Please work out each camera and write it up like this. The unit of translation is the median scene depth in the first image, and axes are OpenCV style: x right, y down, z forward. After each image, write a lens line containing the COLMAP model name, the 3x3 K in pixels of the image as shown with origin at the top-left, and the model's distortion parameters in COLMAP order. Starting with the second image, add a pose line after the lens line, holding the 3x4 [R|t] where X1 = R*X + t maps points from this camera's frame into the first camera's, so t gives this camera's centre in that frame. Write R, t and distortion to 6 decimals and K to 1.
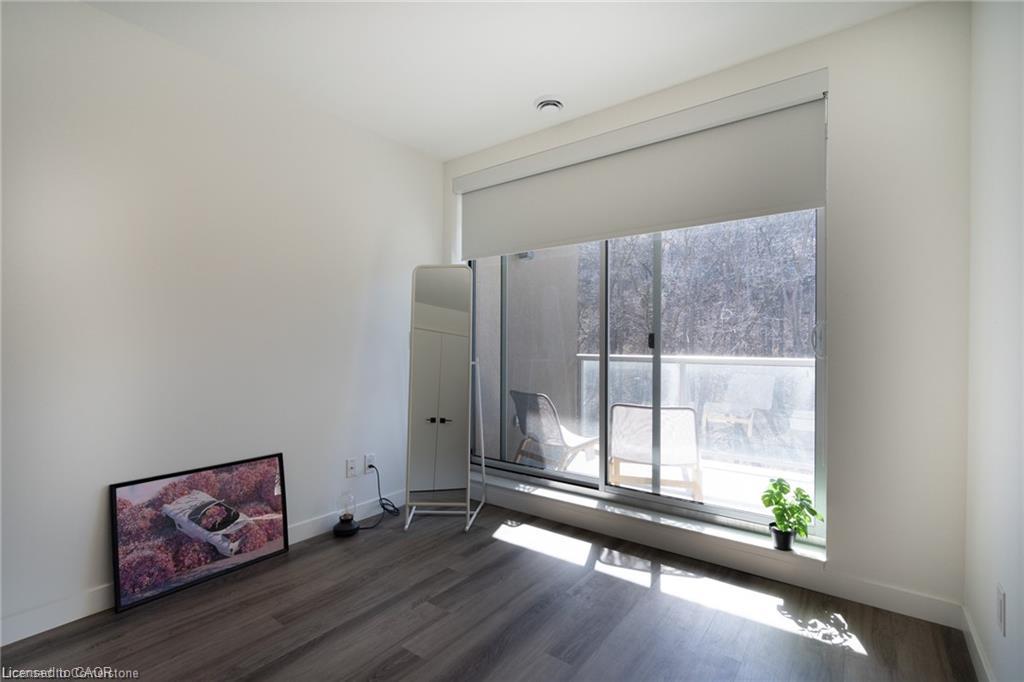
lens RADIAL K [[465.4, 0, 508.4], [0, 465.4, 343.7], [0, 0, 1]] dist [-0.000932, 0.000137]
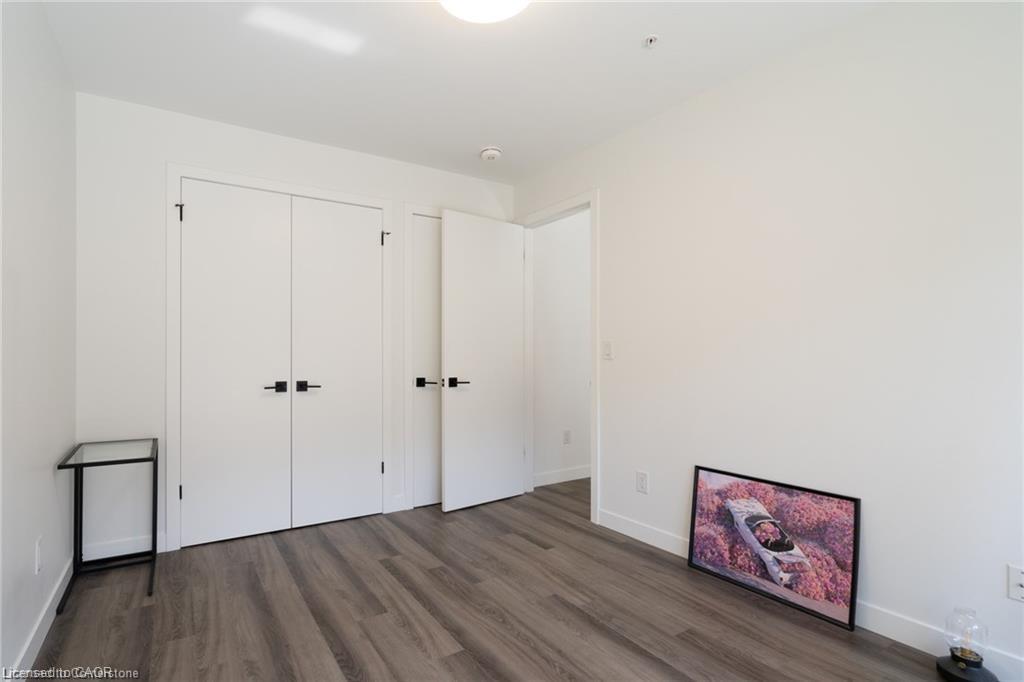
lens RADIAL K [[524.6, 0, 509.0], [0, 524.6, 346.8], [0, 0, 1]] dist [-0.000254, -0.000073]
pose [[-0.340058, -0.021639, -0.940156, 0.601655], [-0.003747, 0.999758, -0.021655, 0.009670], [0.940397, -0.003841, -0.340057, 0.891064]]
